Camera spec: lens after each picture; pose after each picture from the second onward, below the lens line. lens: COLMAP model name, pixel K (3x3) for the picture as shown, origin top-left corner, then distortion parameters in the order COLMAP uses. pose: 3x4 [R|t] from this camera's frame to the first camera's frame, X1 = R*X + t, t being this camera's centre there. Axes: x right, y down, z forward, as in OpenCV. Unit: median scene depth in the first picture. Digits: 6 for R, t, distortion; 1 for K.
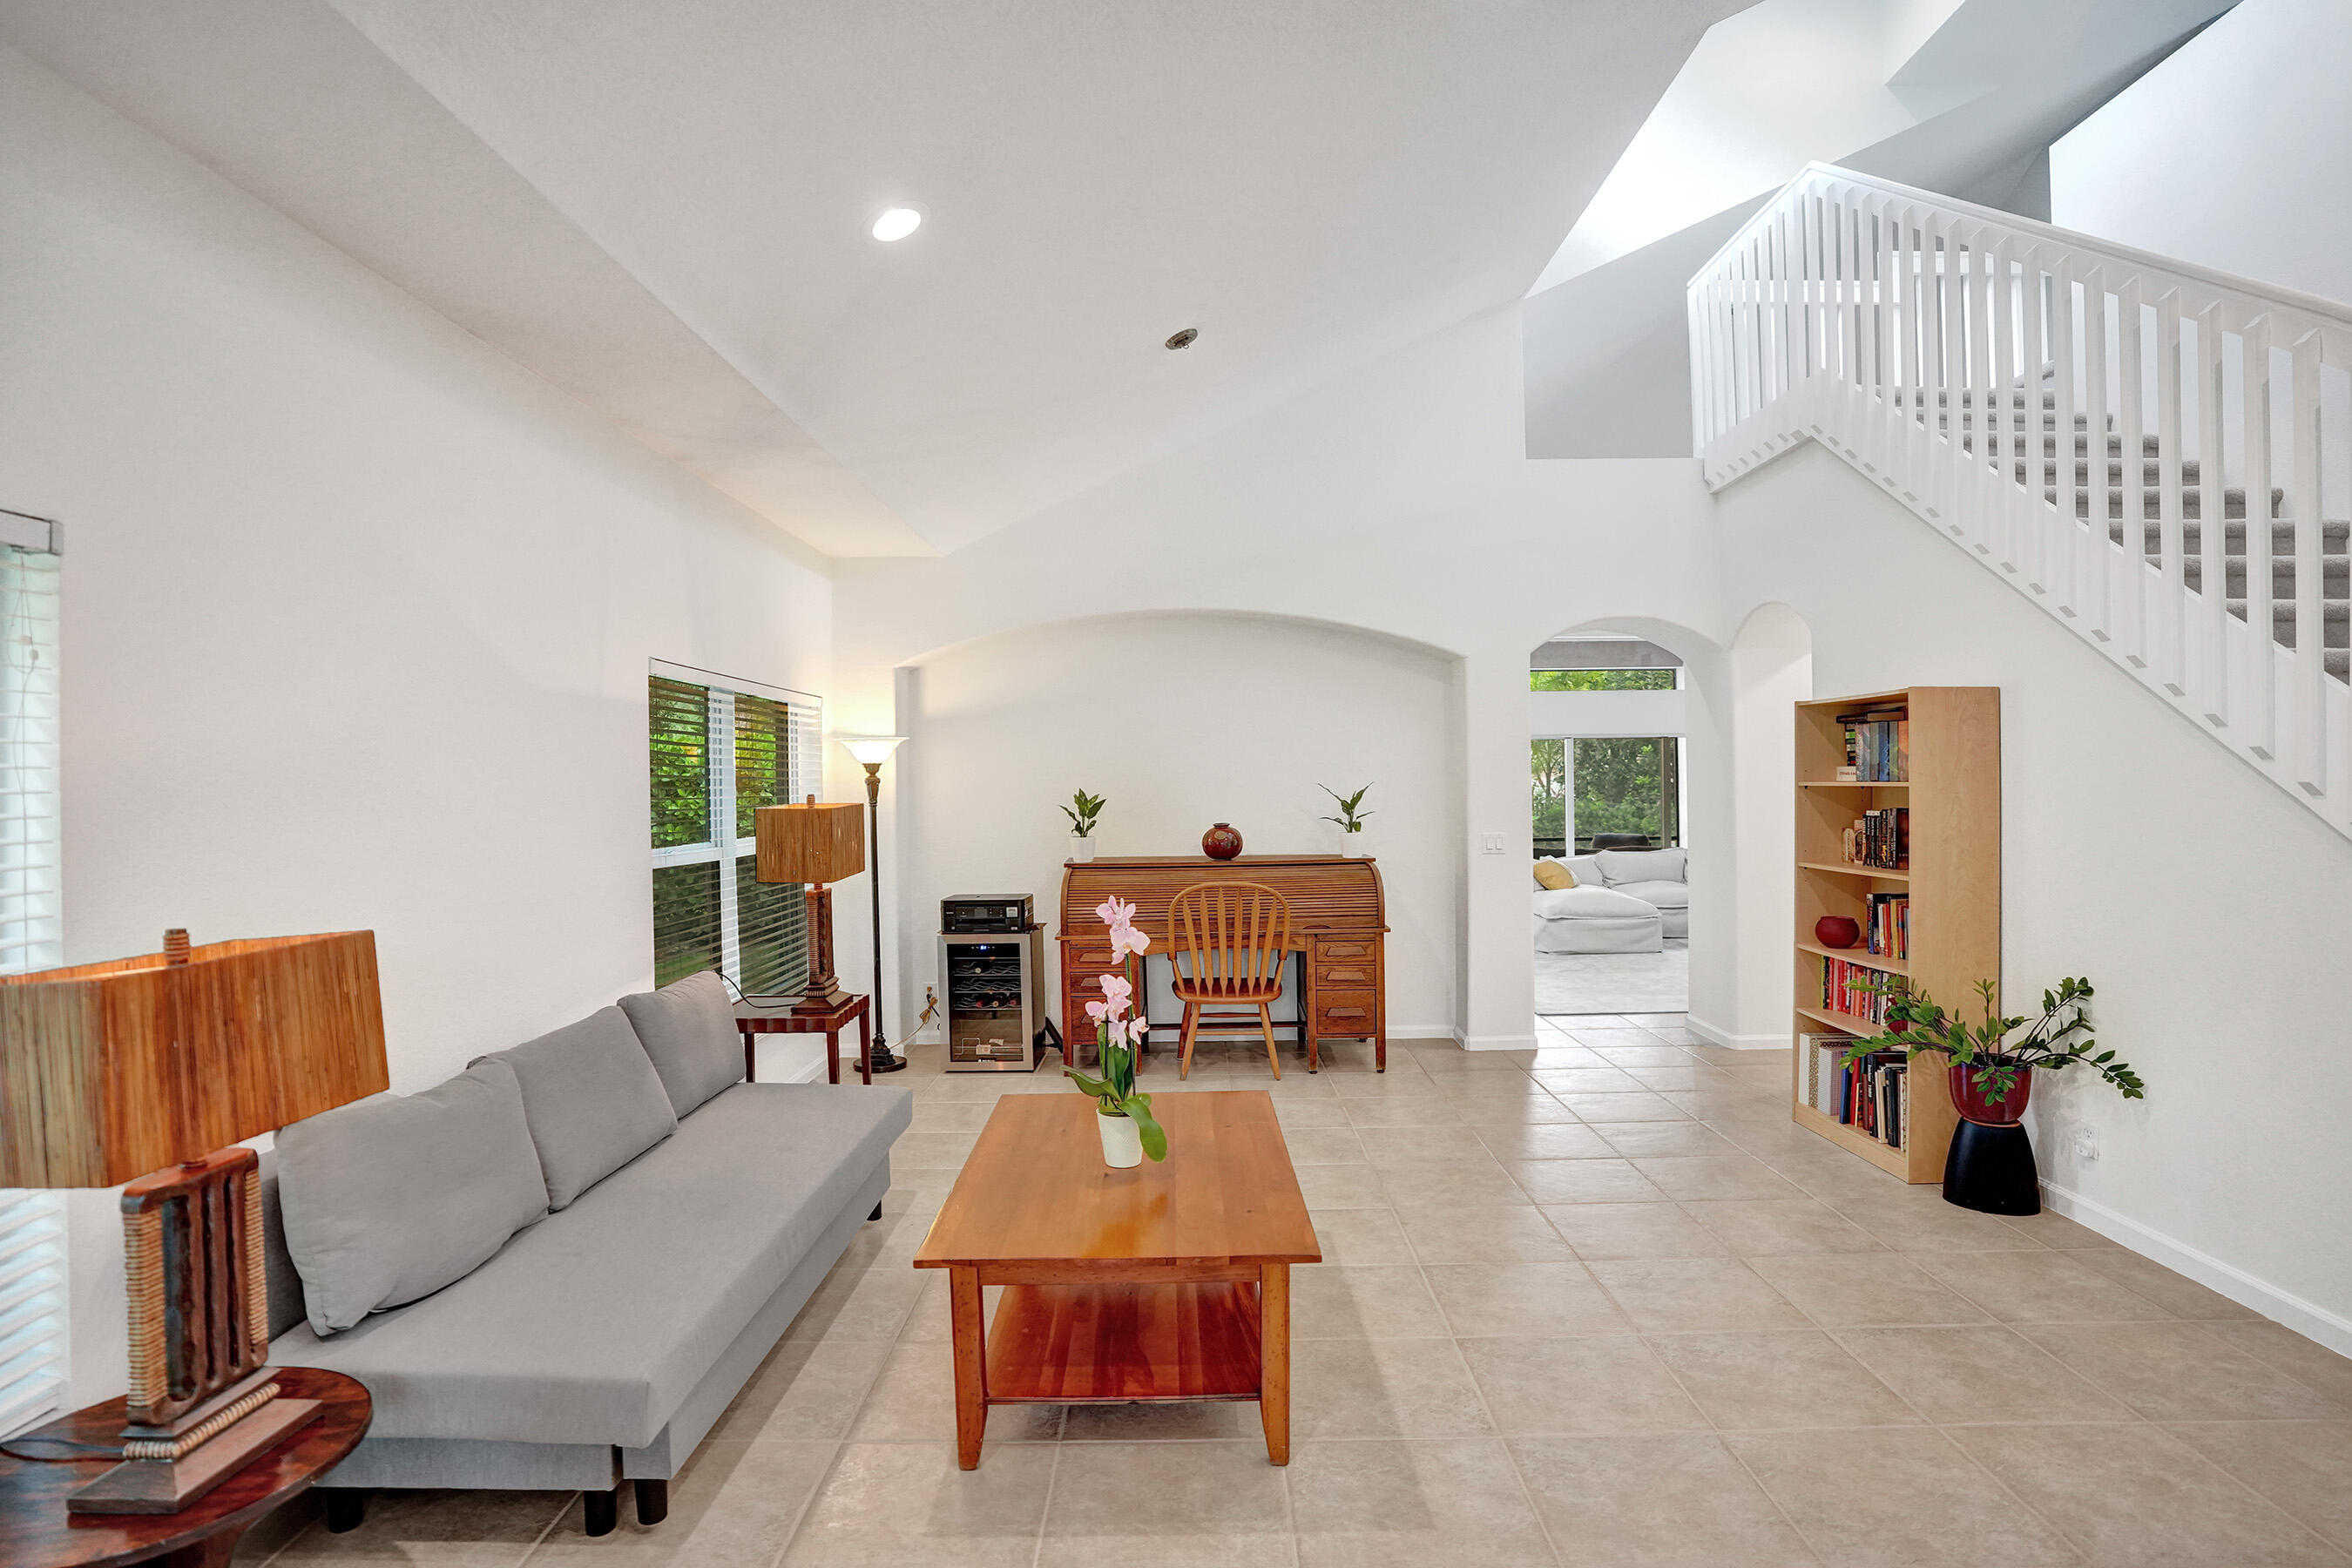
lens RADIAL K [[1202.1, 0, 1182.9], [0, 1202.1, 810.5], [0, 0, 1]] dist [-0.003661, -0.000800]
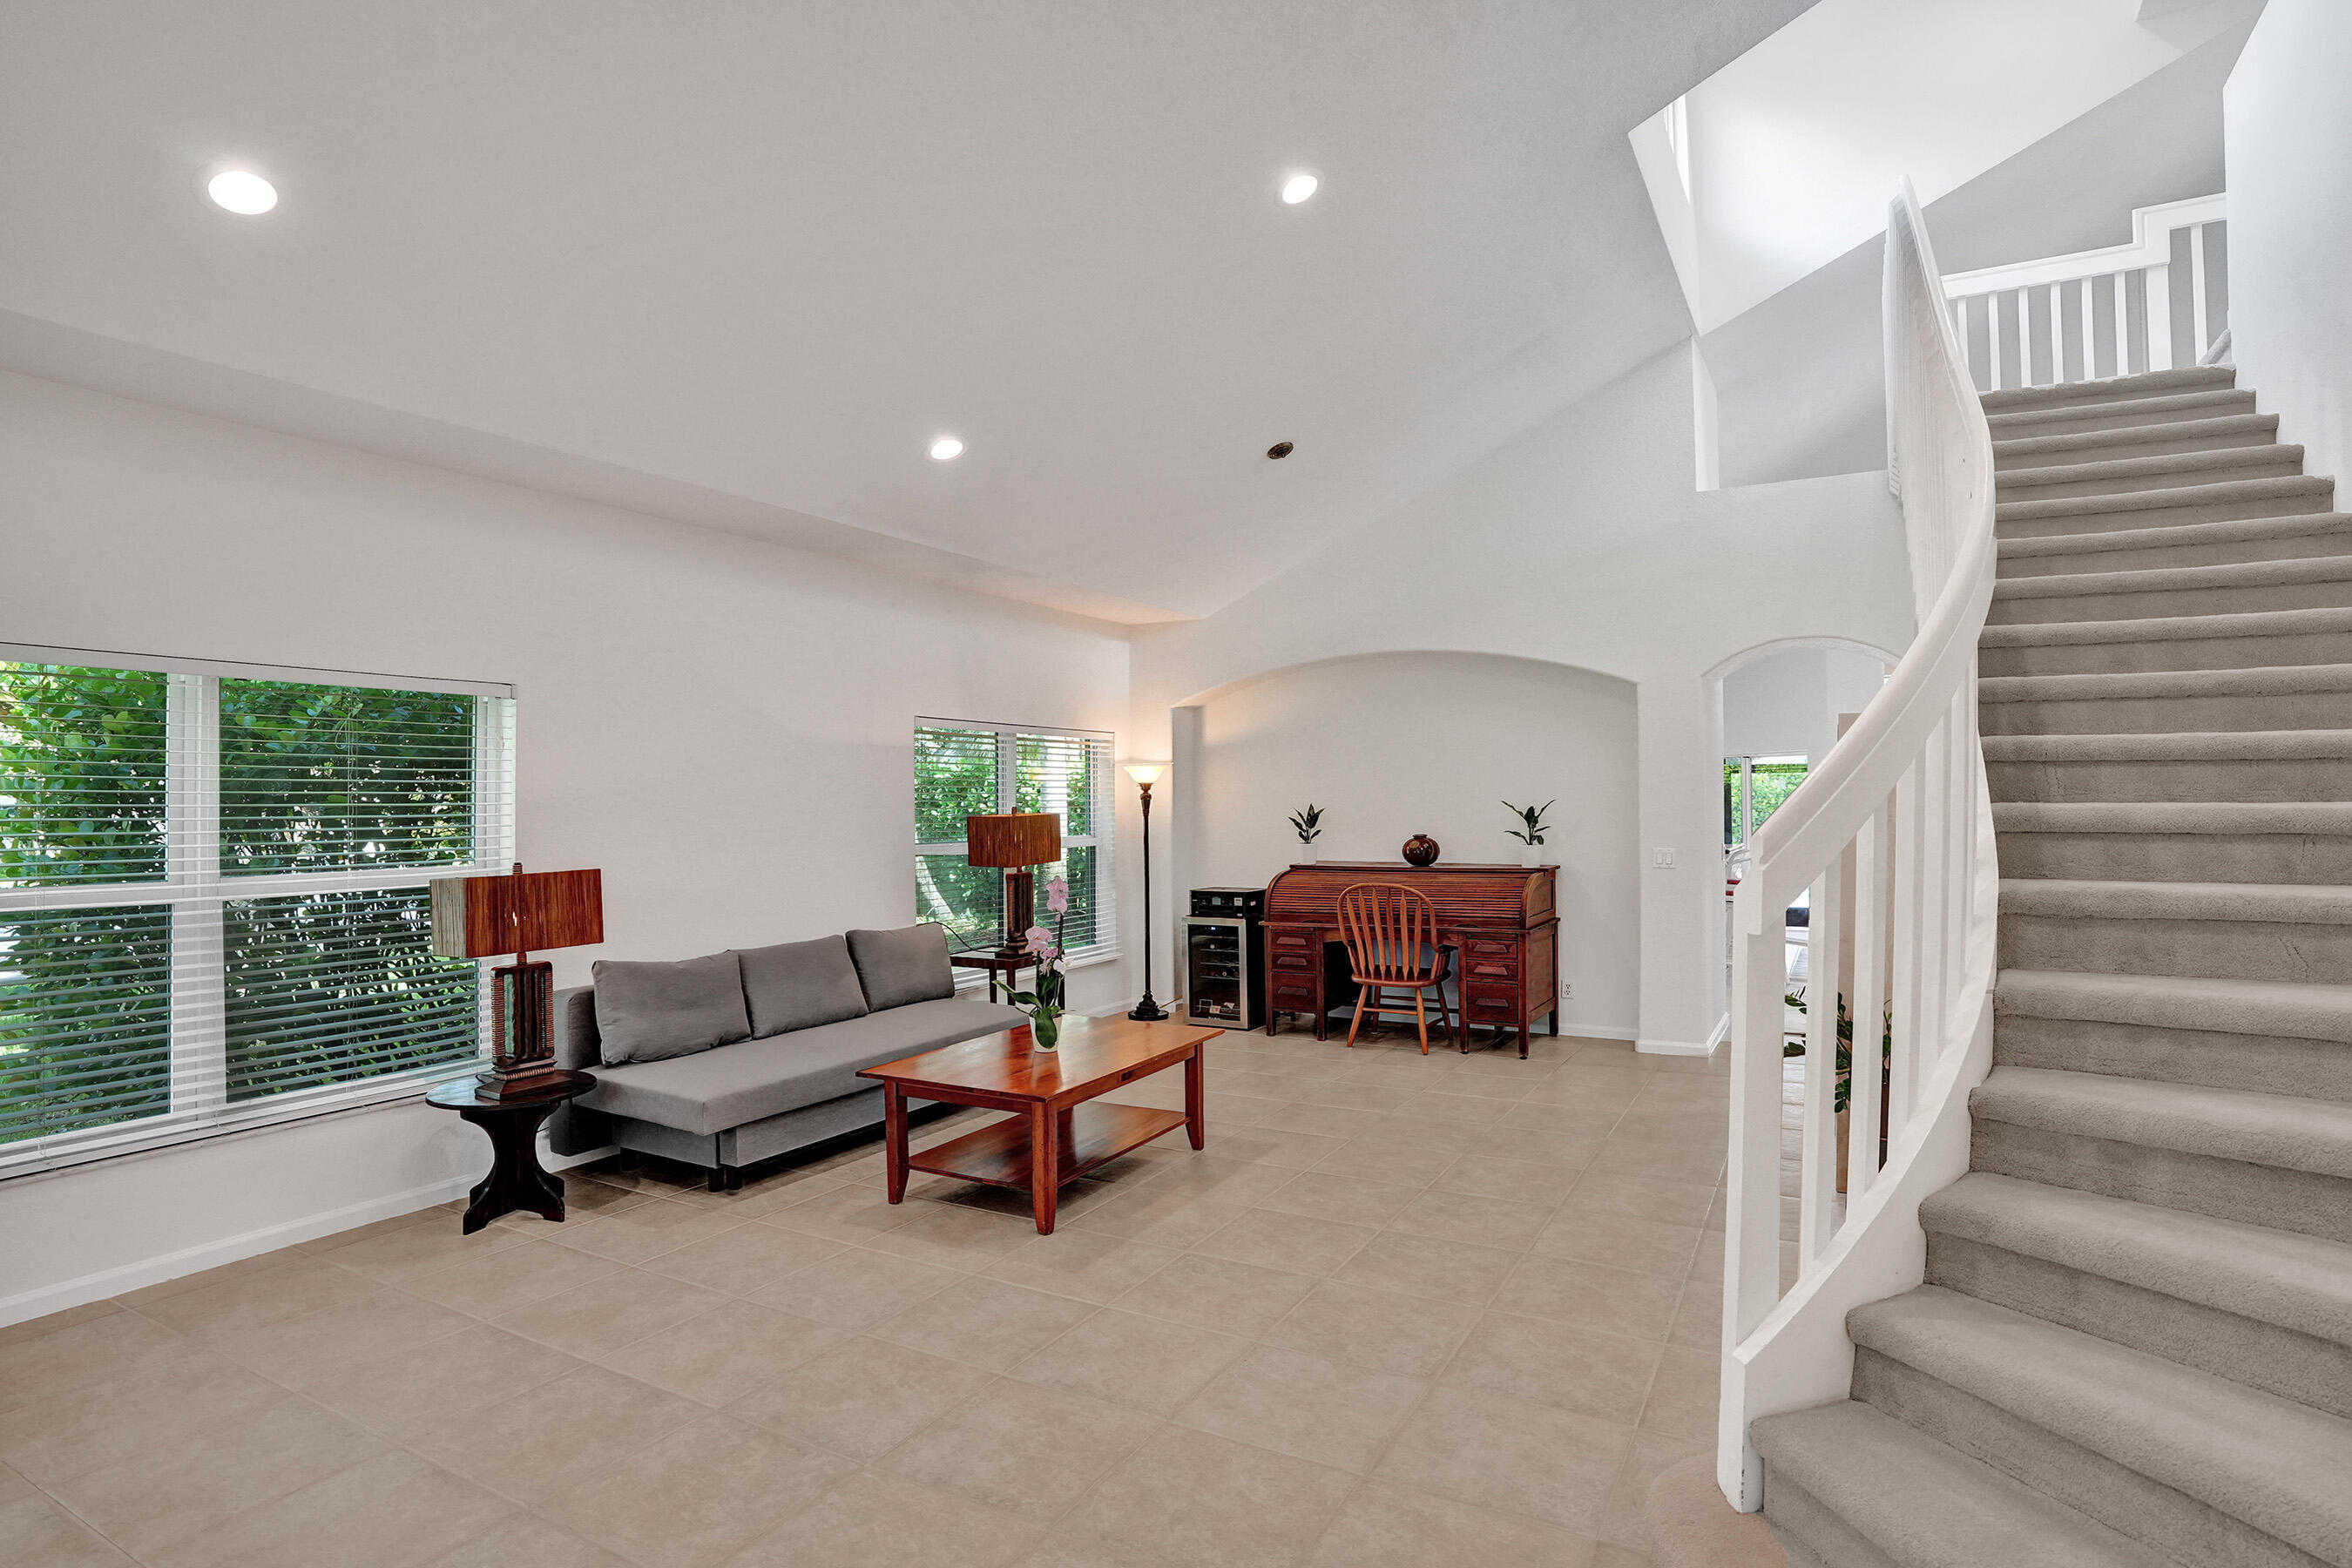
lens RADIAL K [[1202.1, 0, 1182.9], [0, 1202.1, 810.5], [0, 0, 1]] dist [-0.003661, -0.000800]
pose [[0.872812, 0.008517, -0.487981, 0.415427], [-0.013578, 0.999884, -0.006835, -0.001192], [0.487867, 0.012592, 0.872827, -0.120503]]
